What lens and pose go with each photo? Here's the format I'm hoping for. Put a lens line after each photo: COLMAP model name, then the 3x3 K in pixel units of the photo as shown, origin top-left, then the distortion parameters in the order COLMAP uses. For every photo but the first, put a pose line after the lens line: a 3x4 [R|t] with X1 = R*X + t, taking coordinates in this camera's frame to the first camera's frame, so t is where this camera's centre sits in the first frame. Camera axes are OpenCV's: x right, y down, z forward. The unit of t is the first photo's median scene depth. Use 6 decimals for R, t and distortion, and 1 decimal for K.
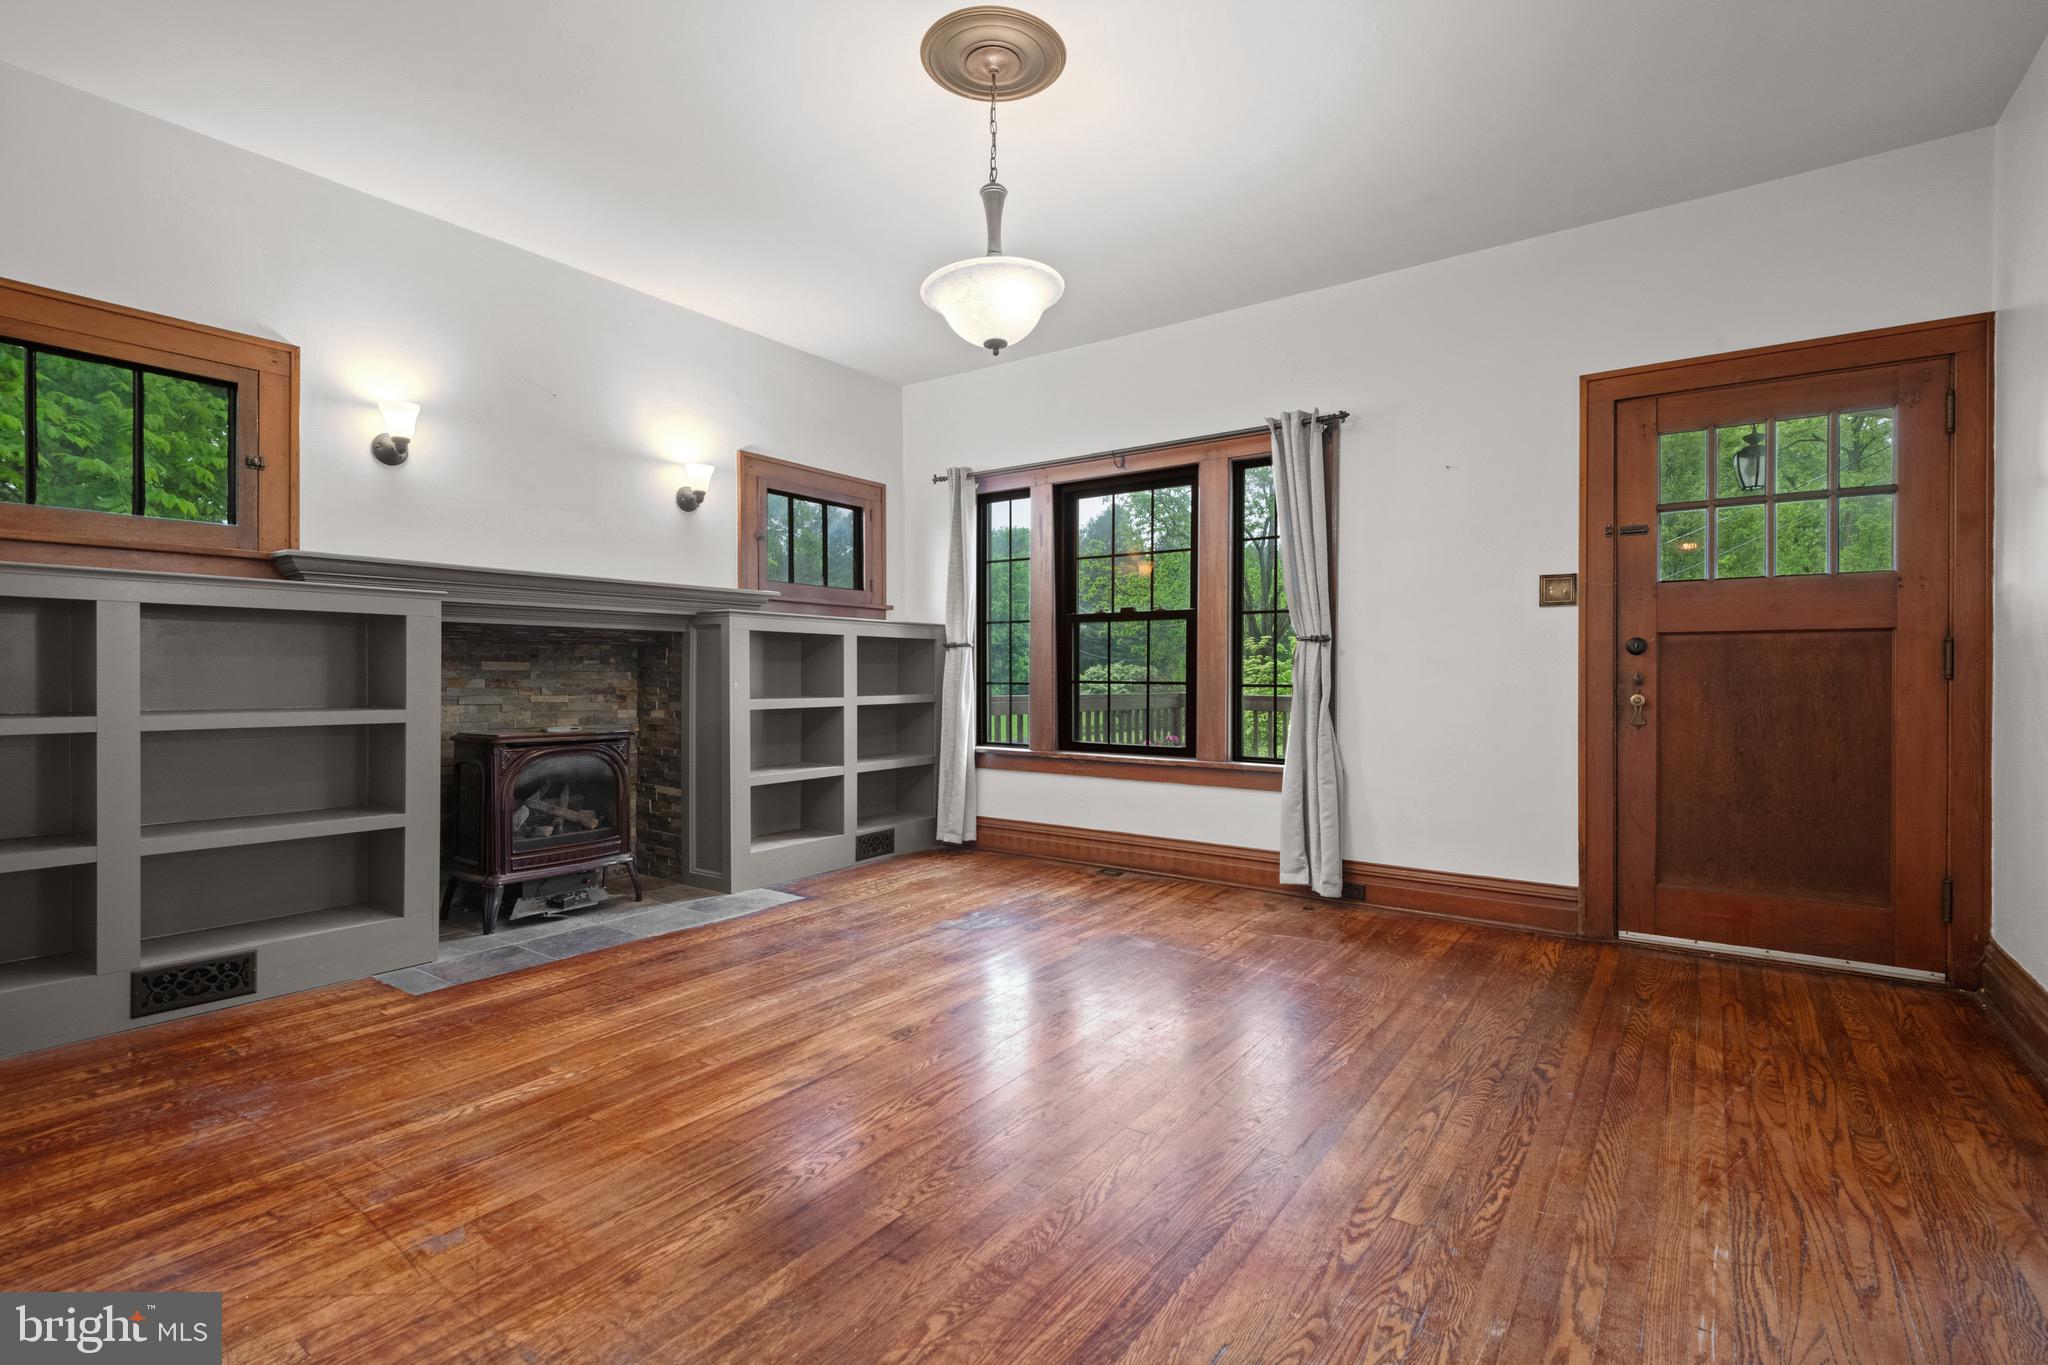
lens RADIAL K [[941.7, 0, 1031.8], [0, 941.7, 679.7], [0, 0, 1]] dist [0.026509, -0.011267]
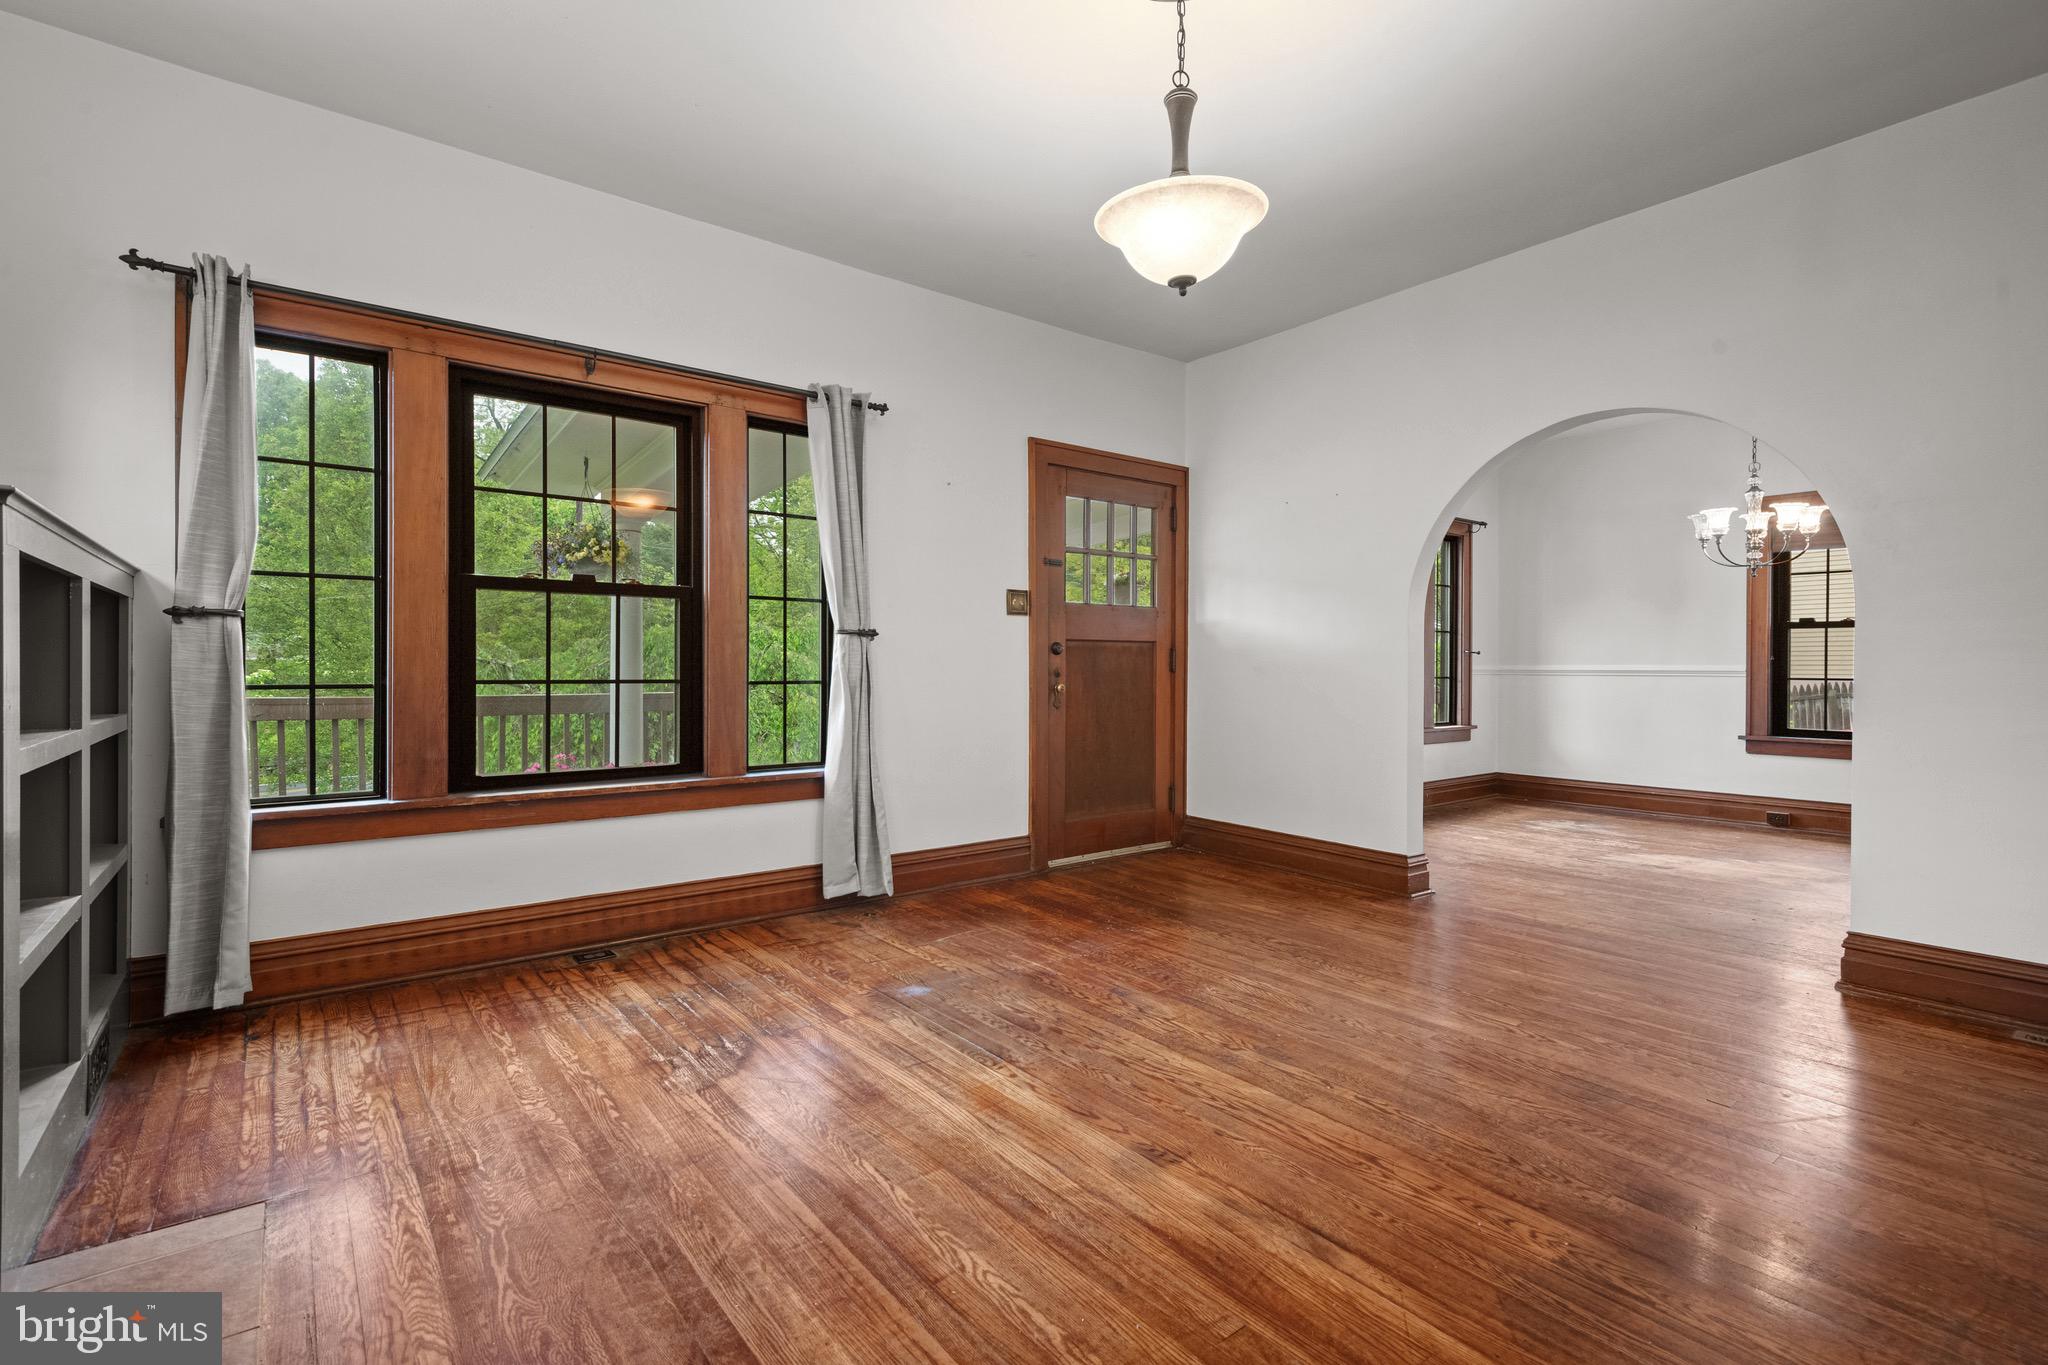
lens RADIAL K [[941.7, 0, 1020.6], [0, 941.7, 672.9], [0, 0, 1]] dist [0.026509, -0.011267]
pose [[0.282713, -0.009159, 0.959161, -0.641132], [0.002588, 0.999958, 0.008786, -0.011978], [-0.959201, -0.000002, 0.282725, 0.643713]]
